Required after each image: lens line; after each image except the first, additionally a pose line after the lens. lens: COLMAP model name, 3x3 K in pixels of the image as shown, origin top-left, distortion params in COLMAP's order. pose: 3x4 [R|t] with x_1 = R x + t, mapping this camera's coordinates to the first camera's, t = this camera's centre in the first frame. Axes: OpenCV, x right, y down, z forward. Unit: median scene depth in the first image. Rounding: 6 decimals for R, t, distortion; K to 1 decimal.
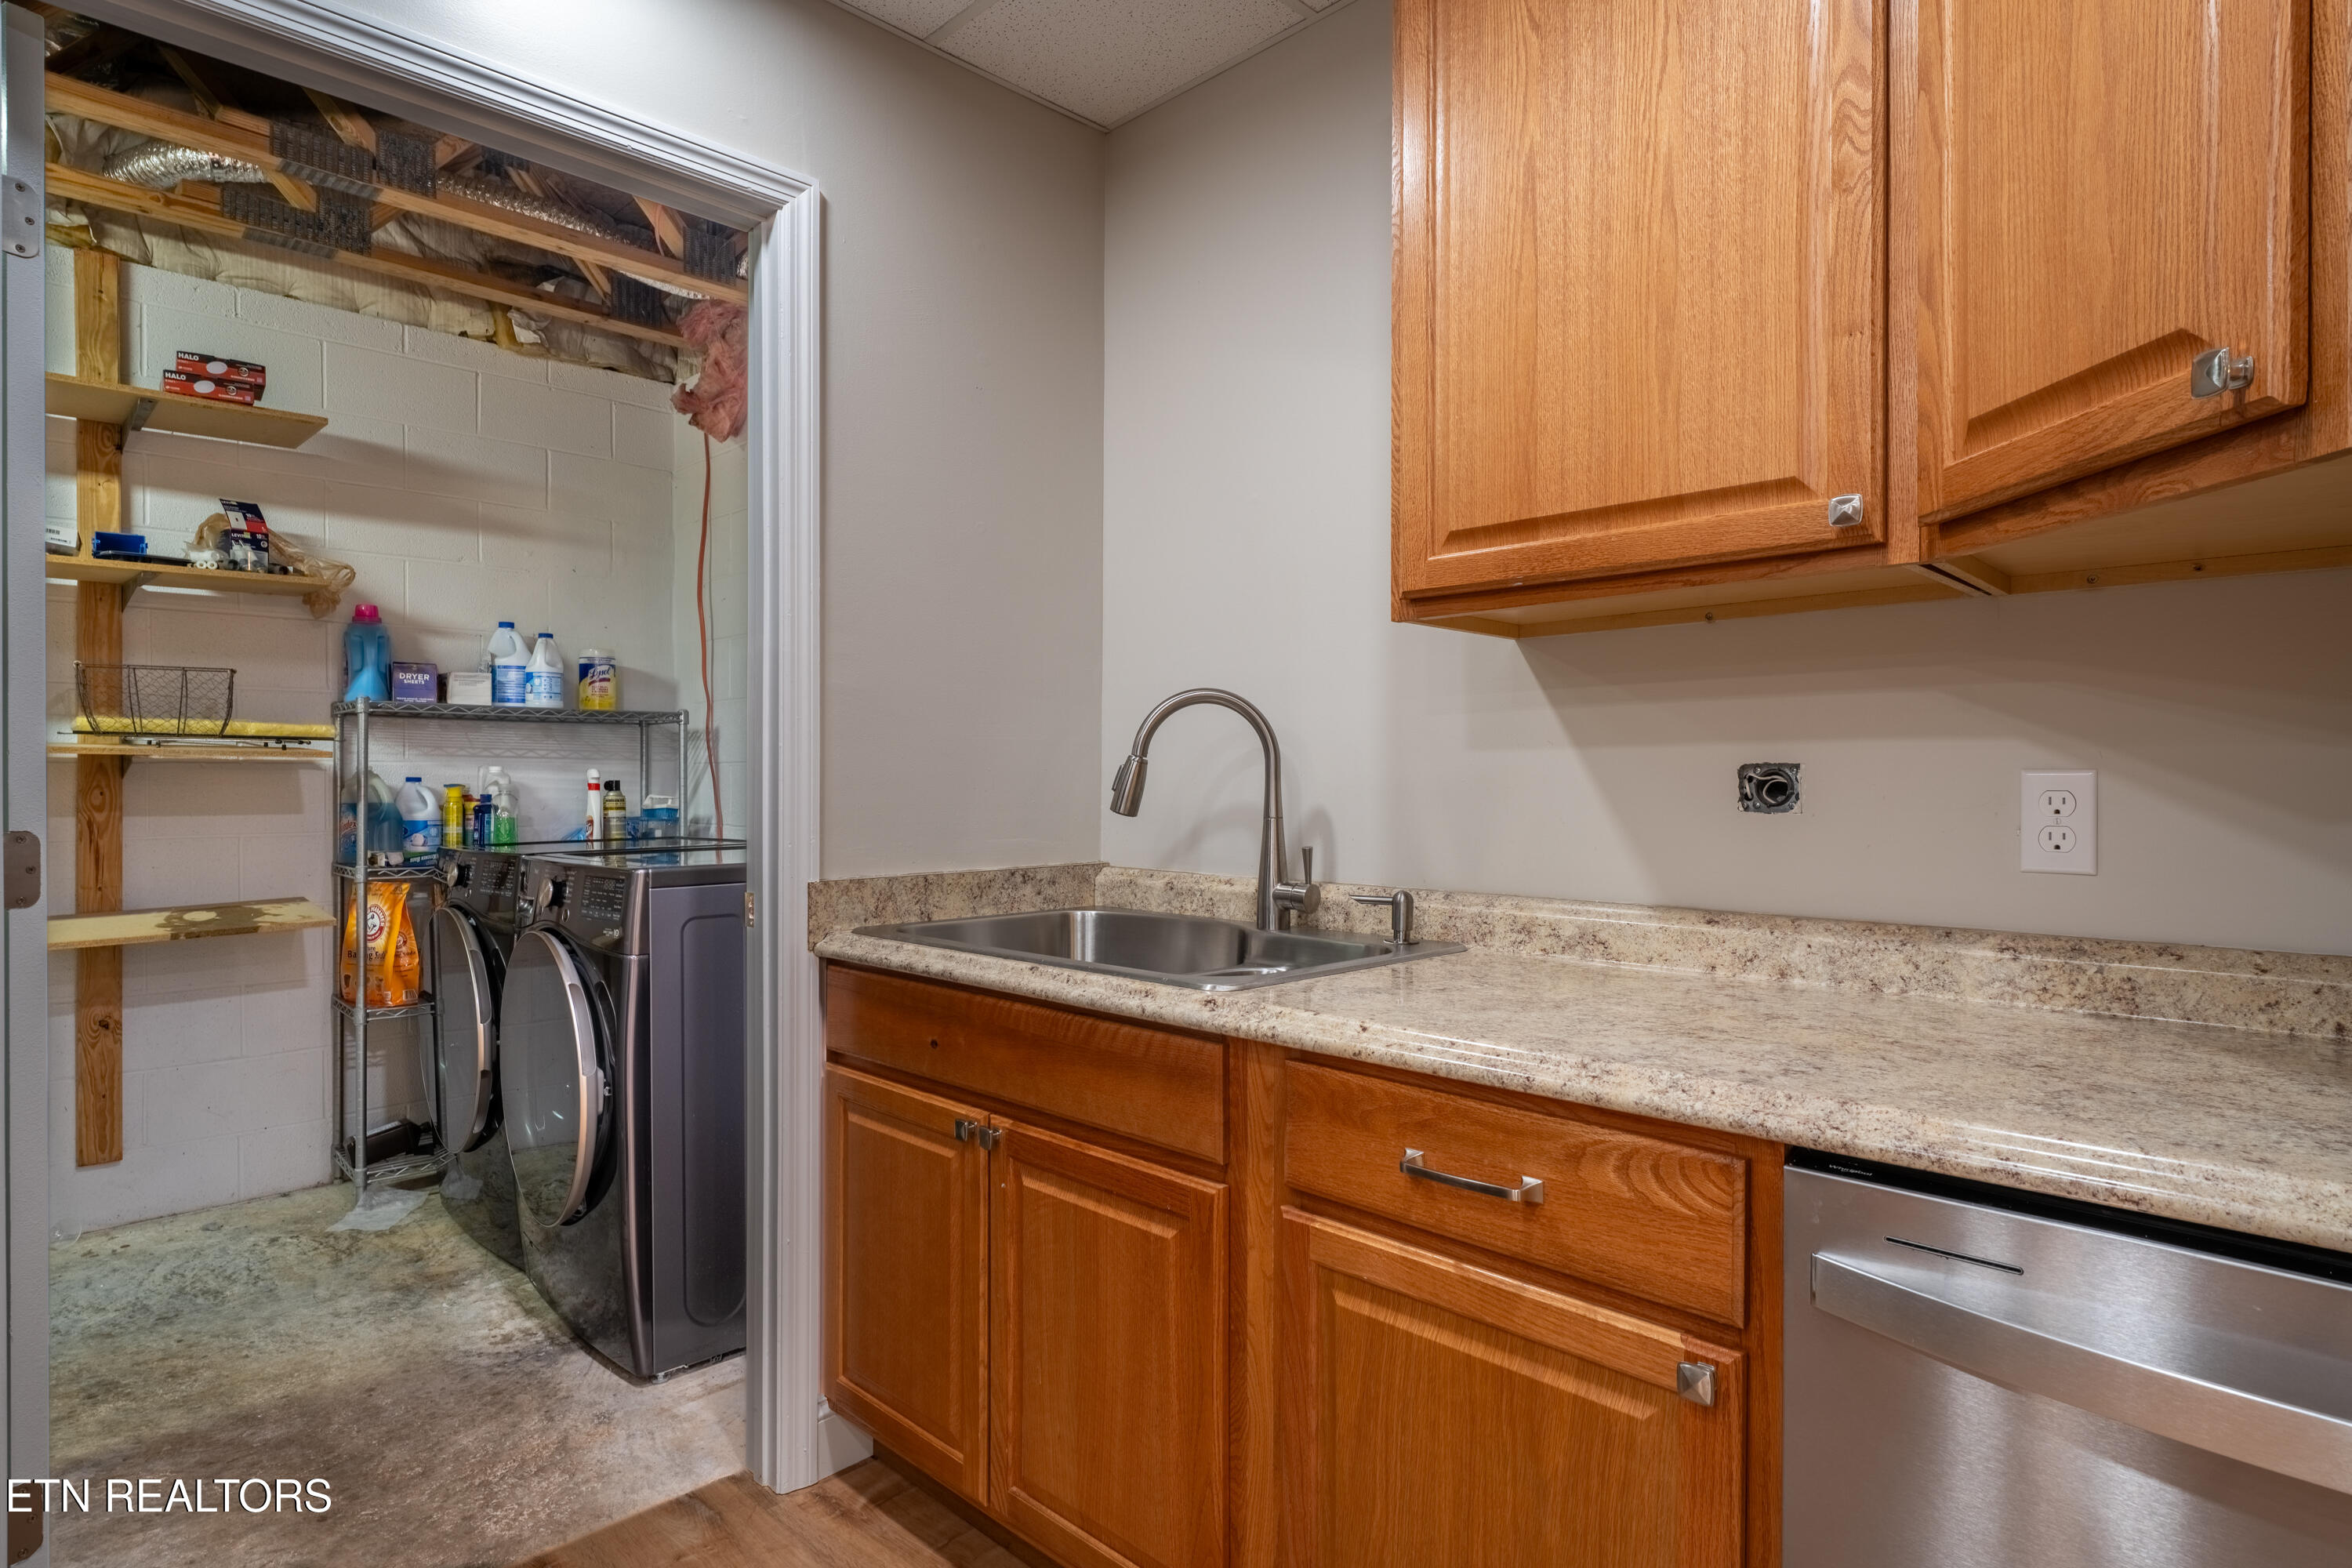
lens RADIAL K [[1278.9, 0, 1162.5], [0, 1278.9, 780.8], [0, 0, 1]] dist [0.000495, 0.000110]
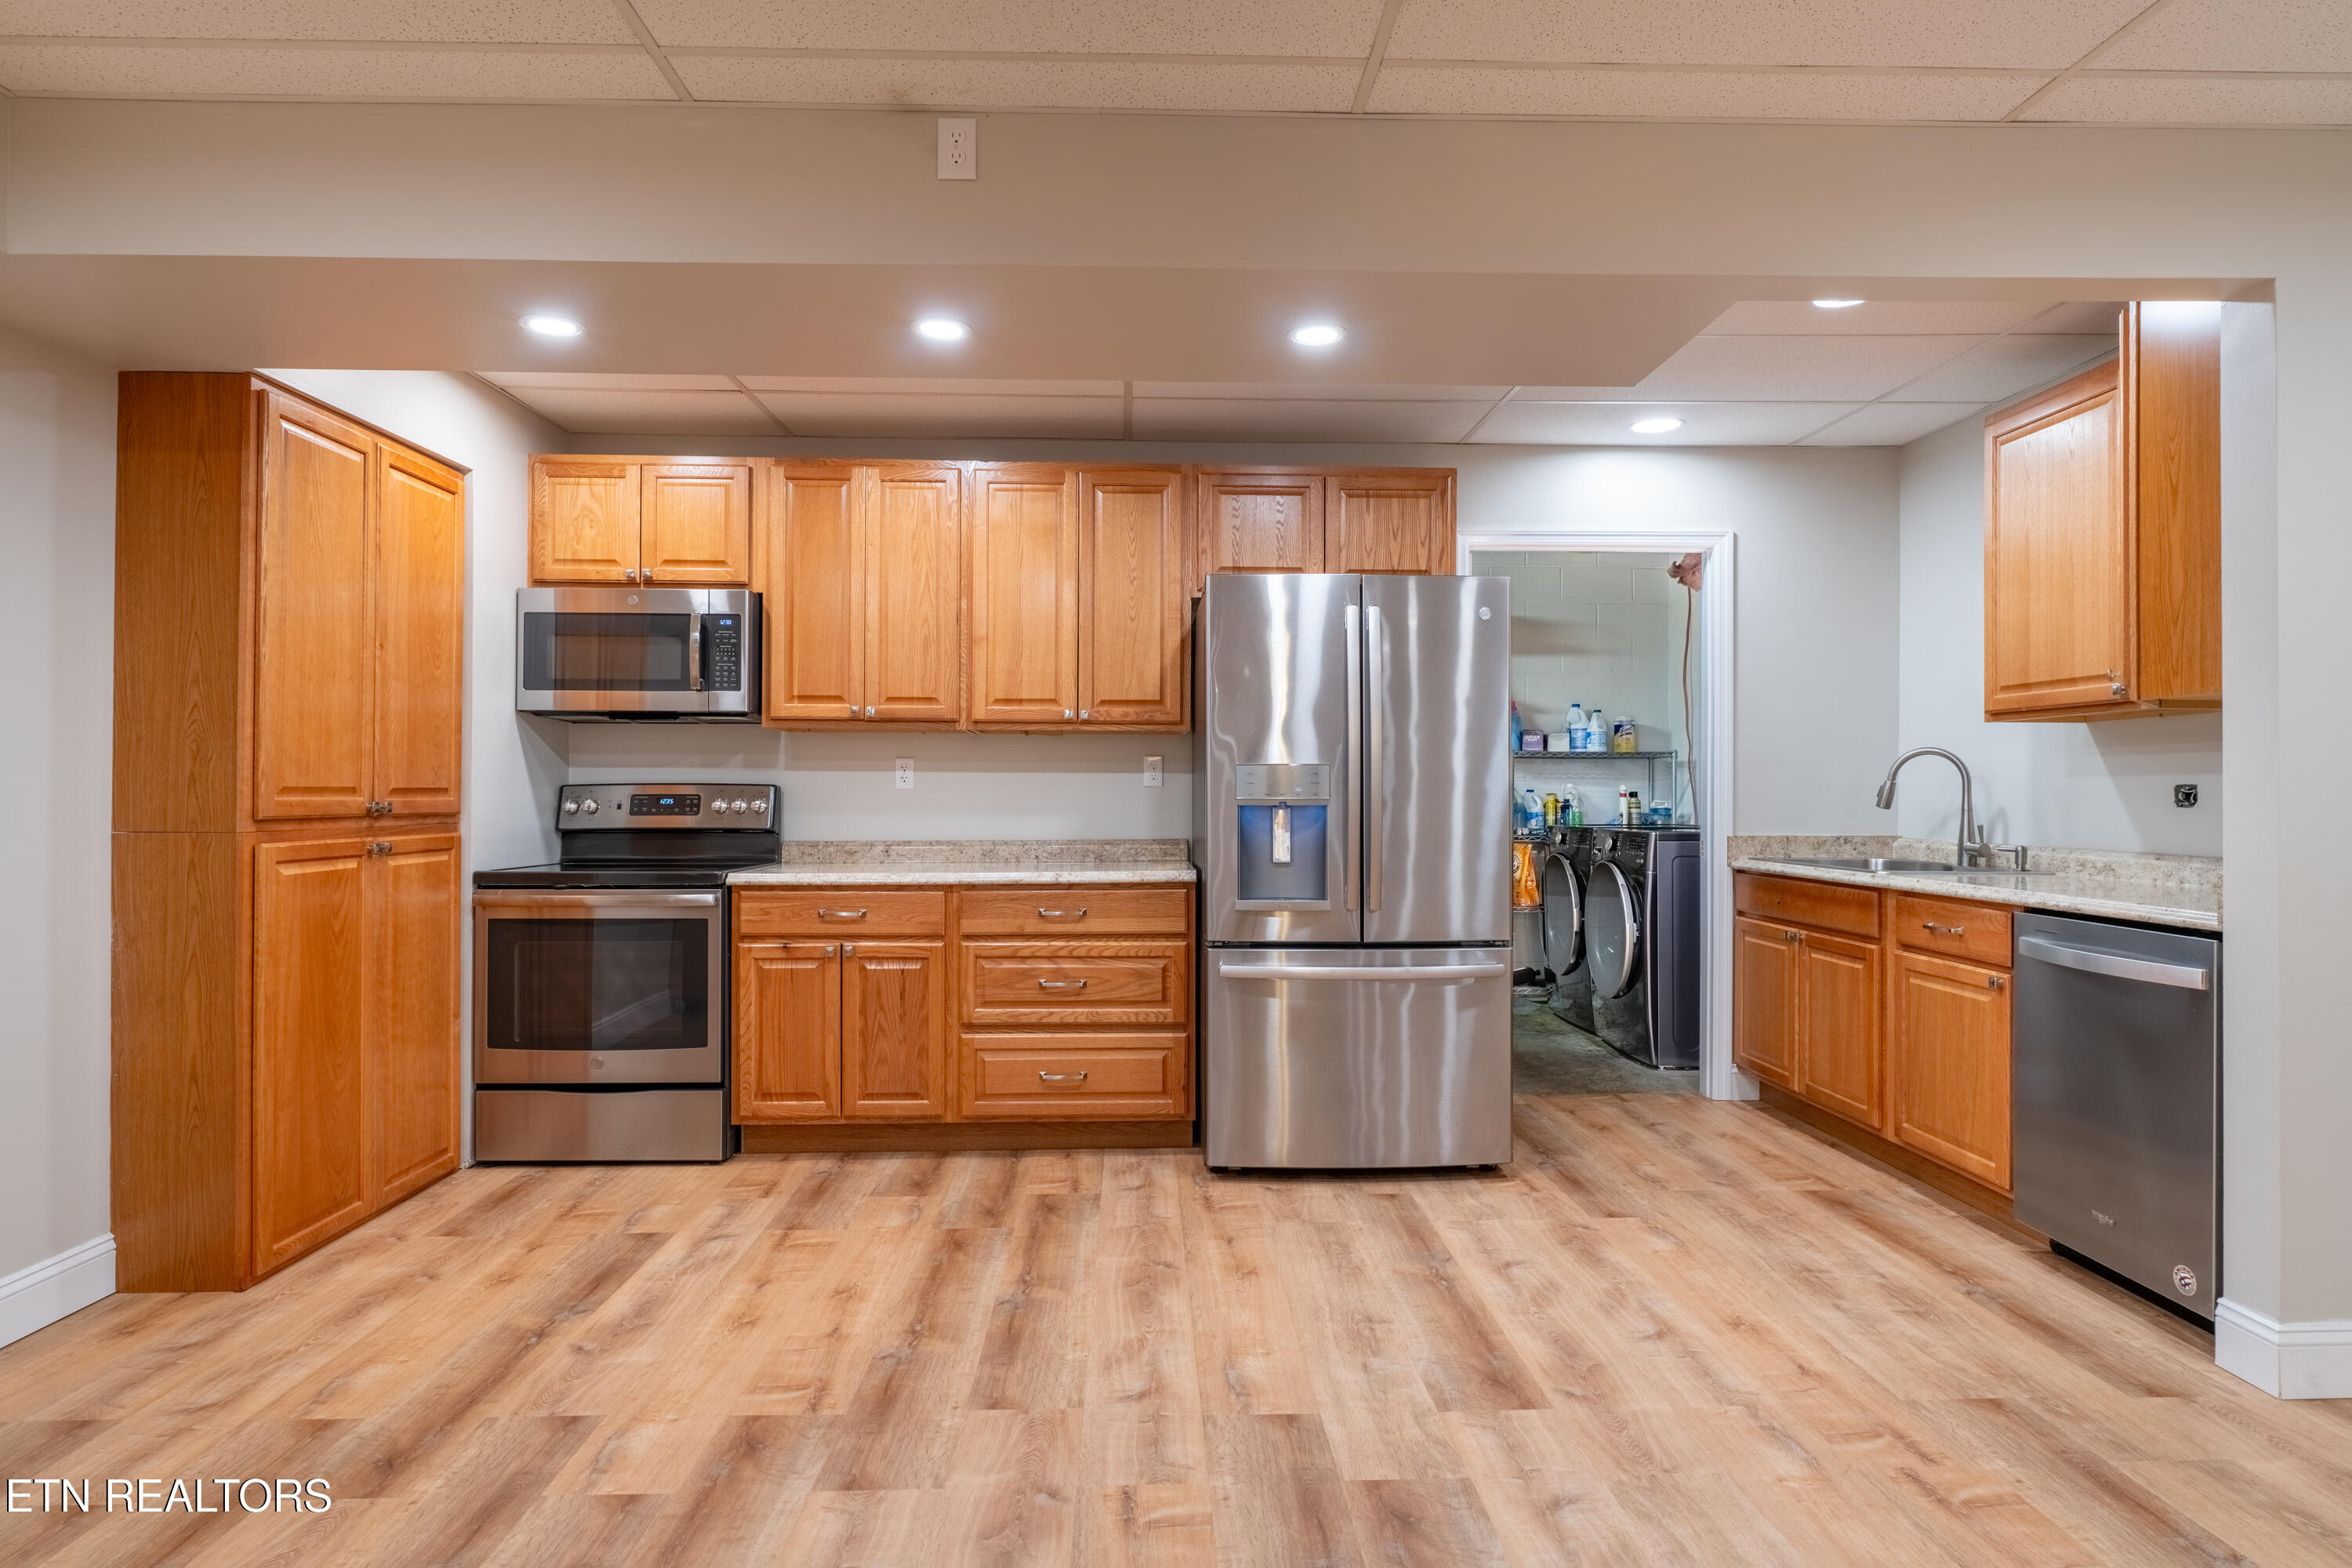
lens RADIAL K [[1278.9, 0, 1162.5], [0, 1278.9, 780.8], [0, 0, 1]] dist [0.000495, 0.000110]
pose [[0.737026, -0.003426, -0.675856, 0.525547], [-0.002728, 0.999964, -0.008045, 0.001469], [0.675859, 0.007773, 0.736990, -1.373099]]
